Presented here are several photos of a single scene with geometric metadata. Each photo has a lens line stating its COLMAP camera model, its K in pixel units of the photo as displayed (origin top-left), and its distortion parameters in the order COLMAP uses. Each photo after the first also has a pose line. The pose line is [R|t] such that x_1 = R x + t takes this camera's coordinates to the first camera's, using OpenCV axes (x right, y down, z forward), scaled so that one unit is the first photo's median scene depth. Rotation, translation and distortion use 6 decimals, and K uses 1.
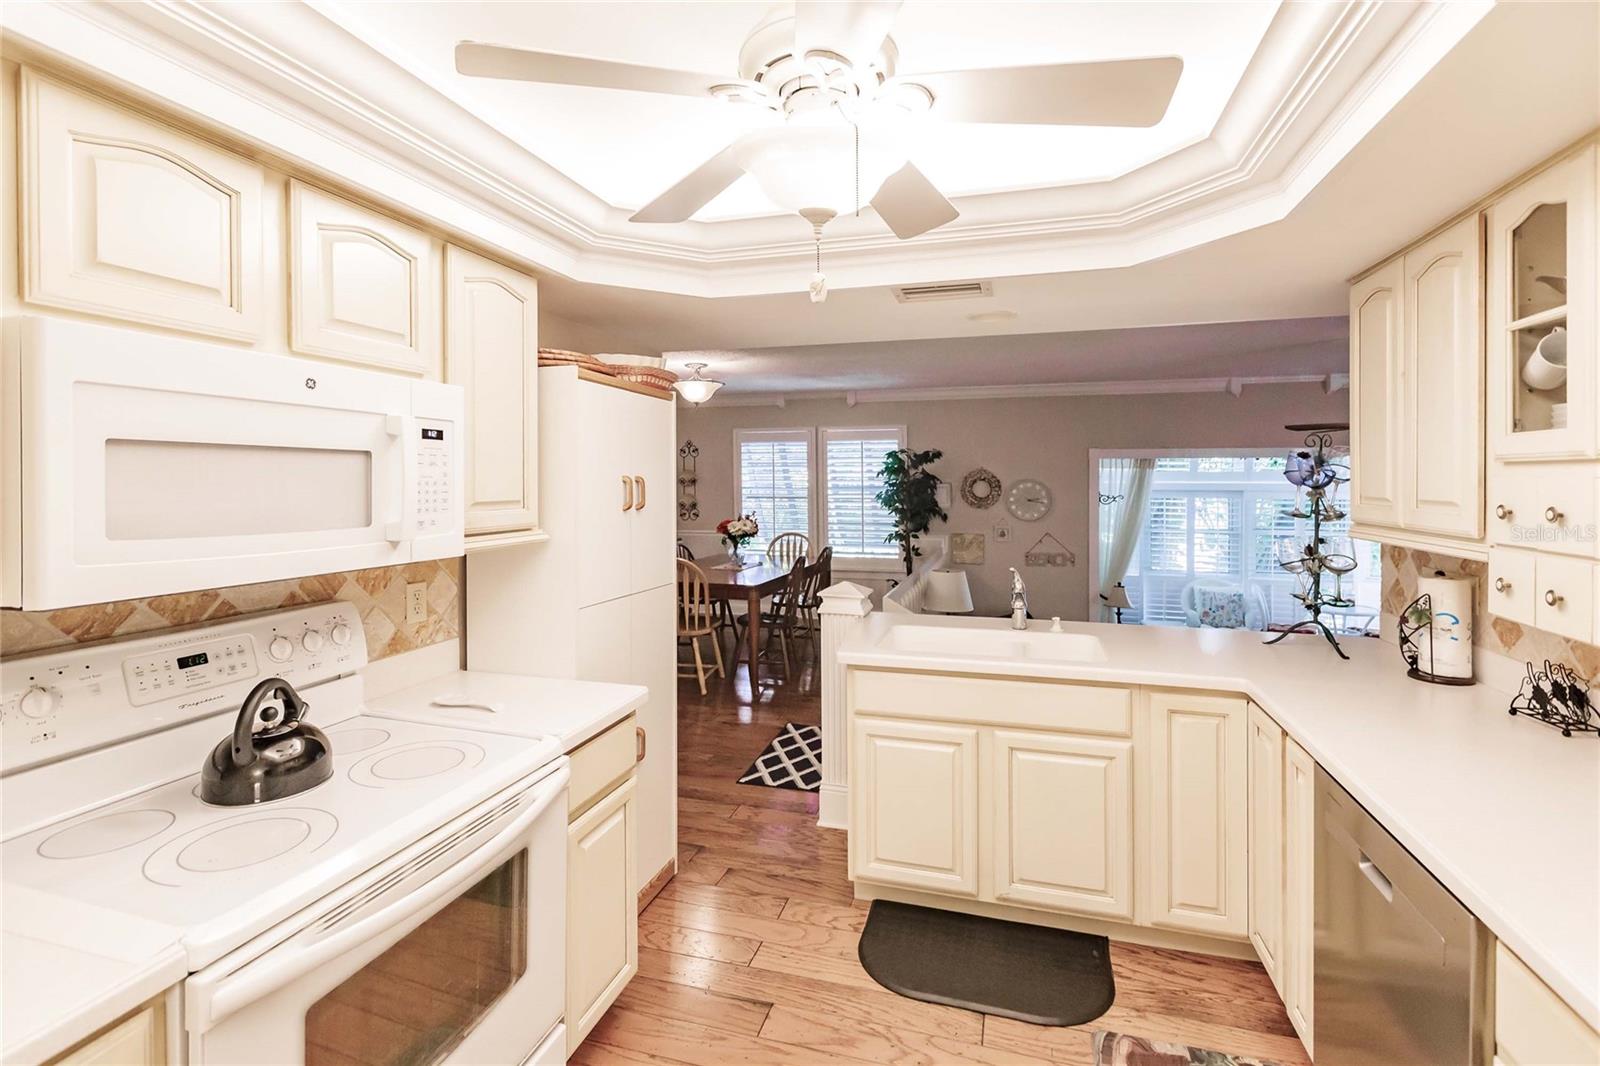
lens RADIAL K [[722.9, 0, 795.9], [0, 722.9, 481.2], [0, 0, 1]] dist [-0.002101, 0.000271]
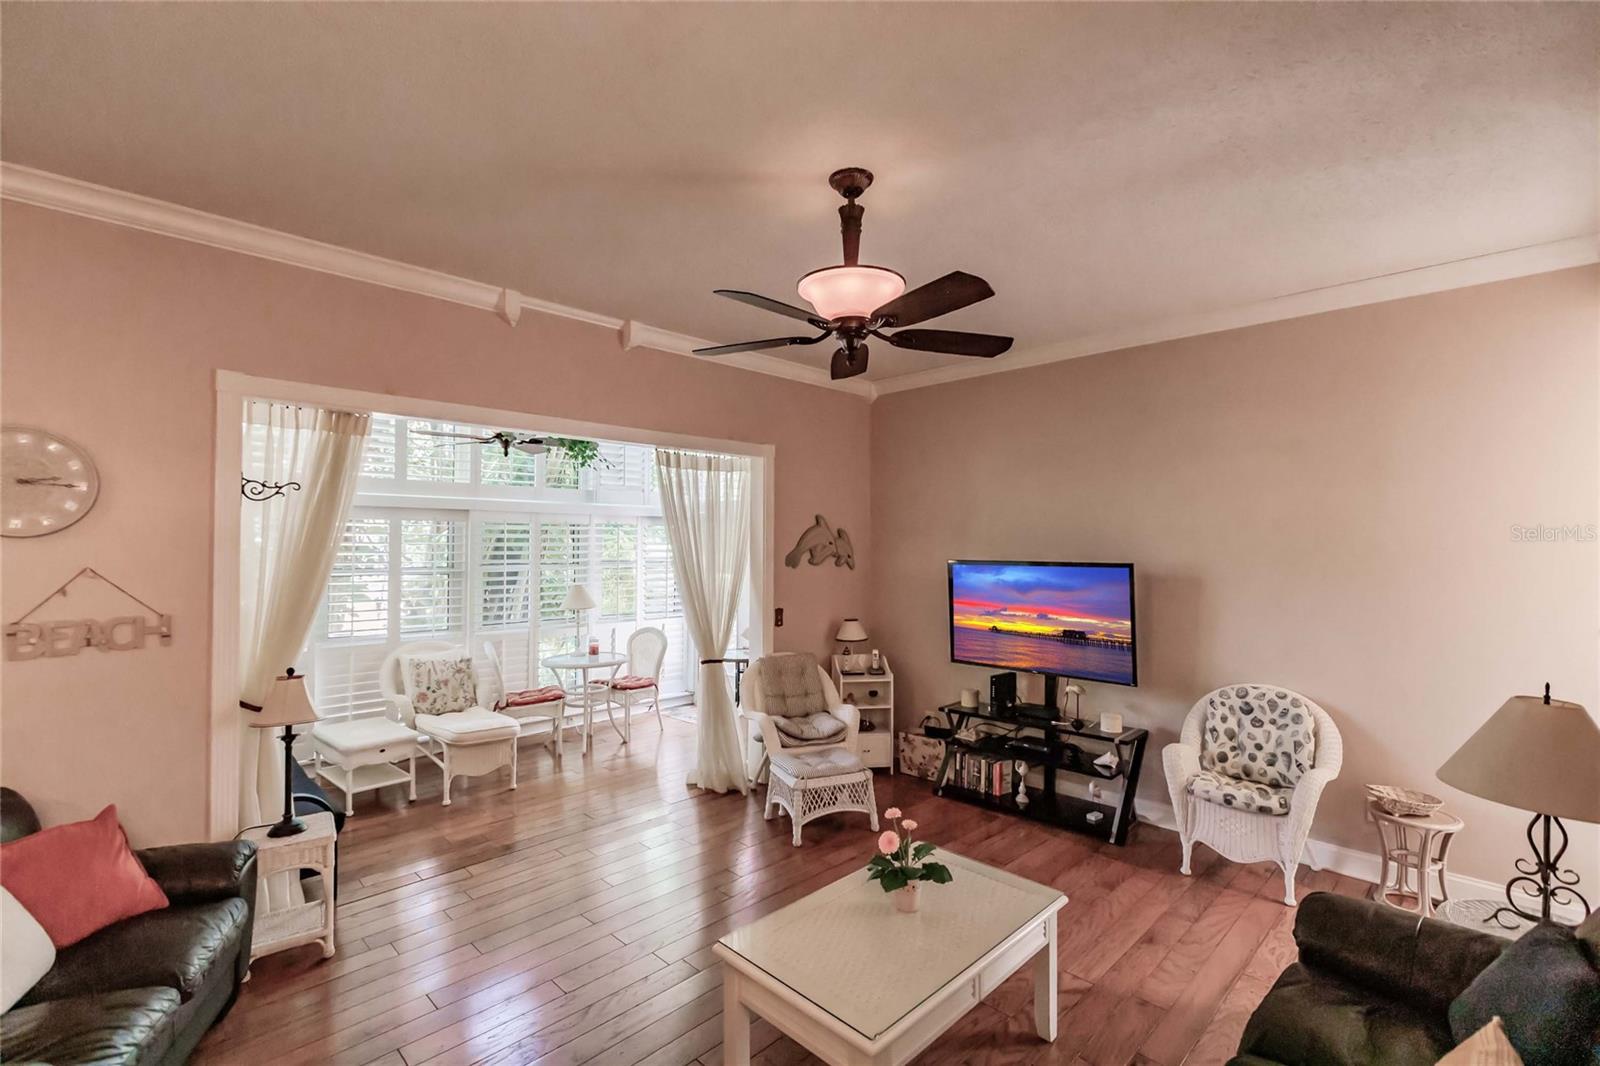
lens RADIAL K [[722.9, 0, 794.2], [0, 722.9, 527.8], [0, 0, 1]] dist [-0.002101, 0.000271]
pose [[0.474632, 0.022173, 0.879905, 0.186048], [0.002786, 0.999640, -0.026693, 0.061388], [-0.880180, 0.015121, 0.474400, 0.477505]]
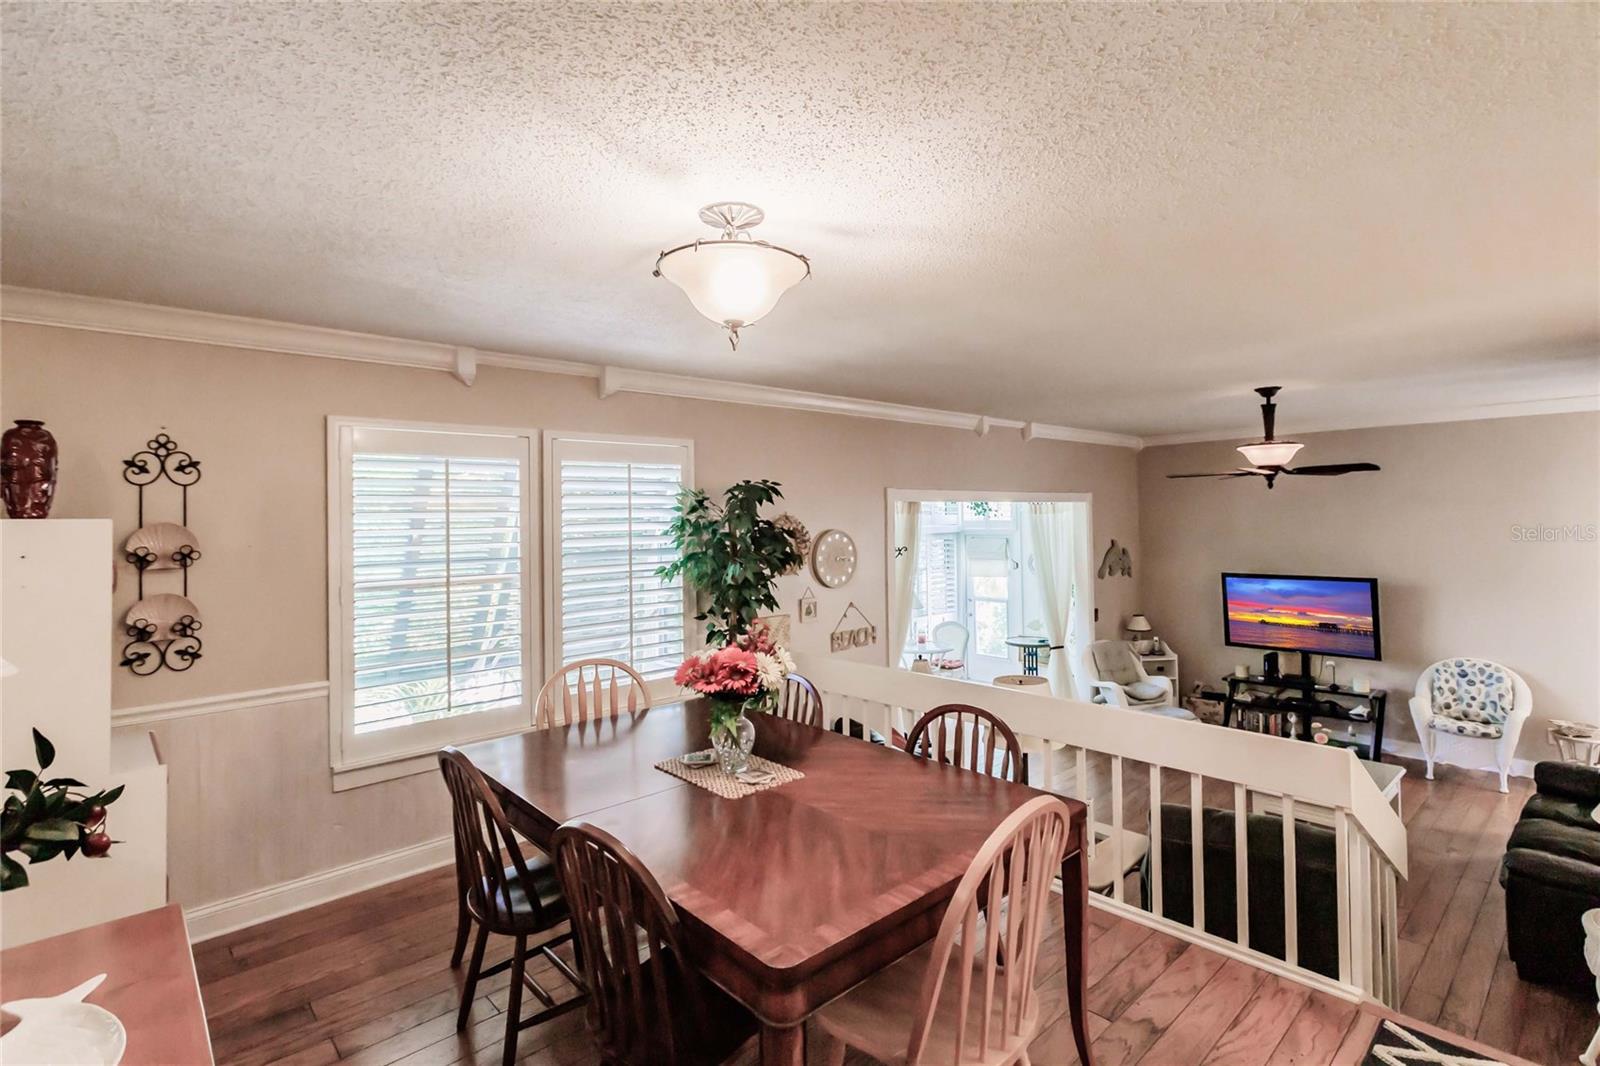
lens RADIAL K [[784.7, 0, 800.2], [0, 784.7, 491.4], [0, 0, 1]] dist [0.002498, -0.000261]
pose [[0.500095, 0.021779, 0.865697, -0.367441], [0.020498, 0.999106, -0.036976, -0.012294], [-0.865728, 0.036236, 0.499202, 0.645483]]
